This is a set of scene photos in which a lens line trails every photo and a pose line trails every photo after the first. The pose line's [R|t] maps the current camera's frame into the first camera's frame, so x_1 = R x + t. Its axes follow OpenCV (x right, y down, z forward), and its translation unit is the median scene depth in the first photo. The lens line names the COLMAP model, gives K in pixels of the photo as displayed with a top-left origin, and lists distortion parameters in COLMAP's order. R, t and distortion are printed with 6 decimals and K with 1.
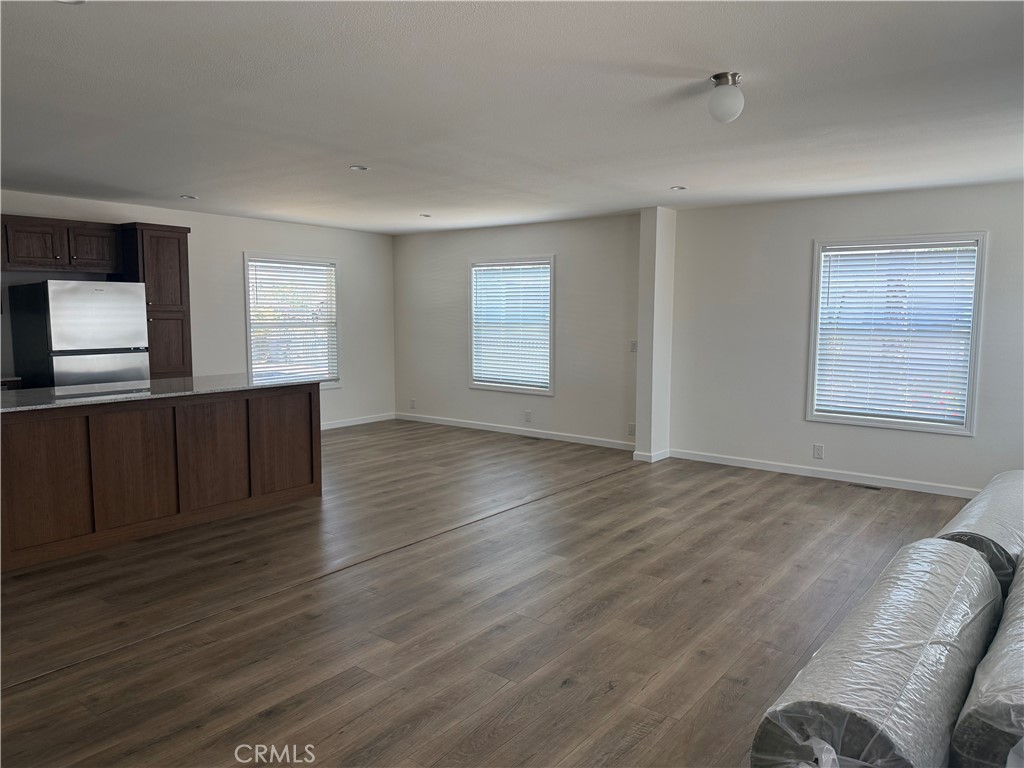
lens RADIAL K [[722.6, 0, 518.1], [0, 722.6, 383.8], [0, 0, 1]] dist [0.022894, -0.029024]
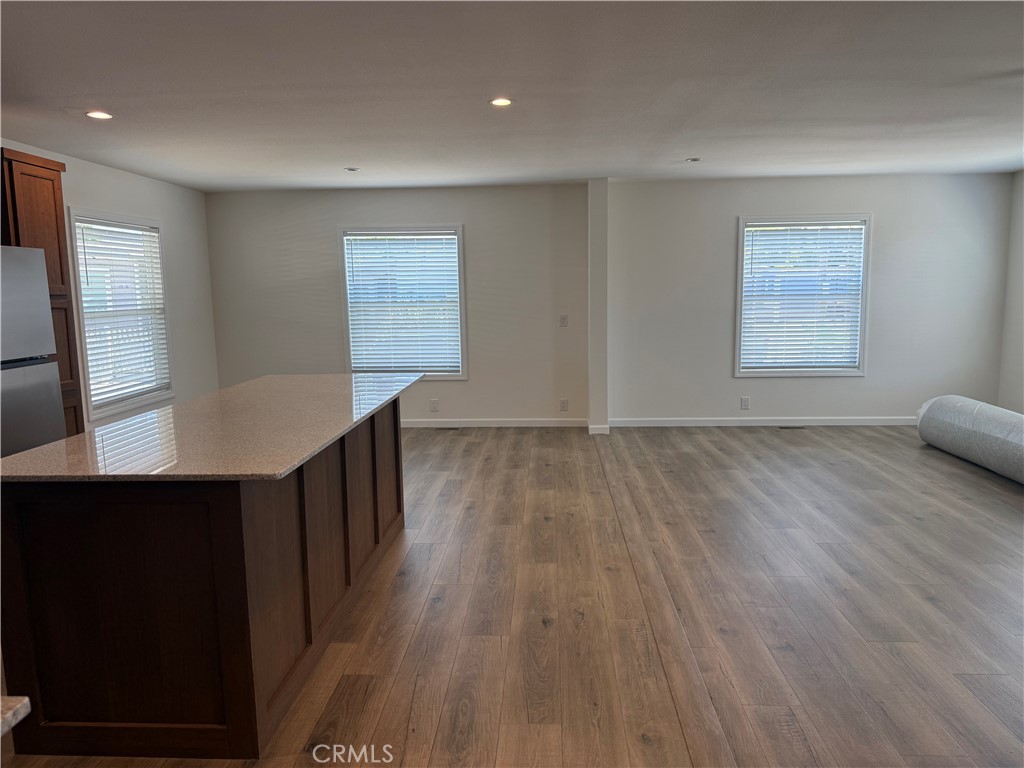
lens RADIAL K [[722.6, 0, 521.8], [0, 722.6, 385.7], [0, 0, 1]] dist [0.022894, -0.029024]
pose [[0.820453, -0.096549, 0.563503, -0.513880], [0.079746, 0.995328, 0.054427, -0.024768], [-0.566126, 0.000282, 0.824319, 0.258023]]
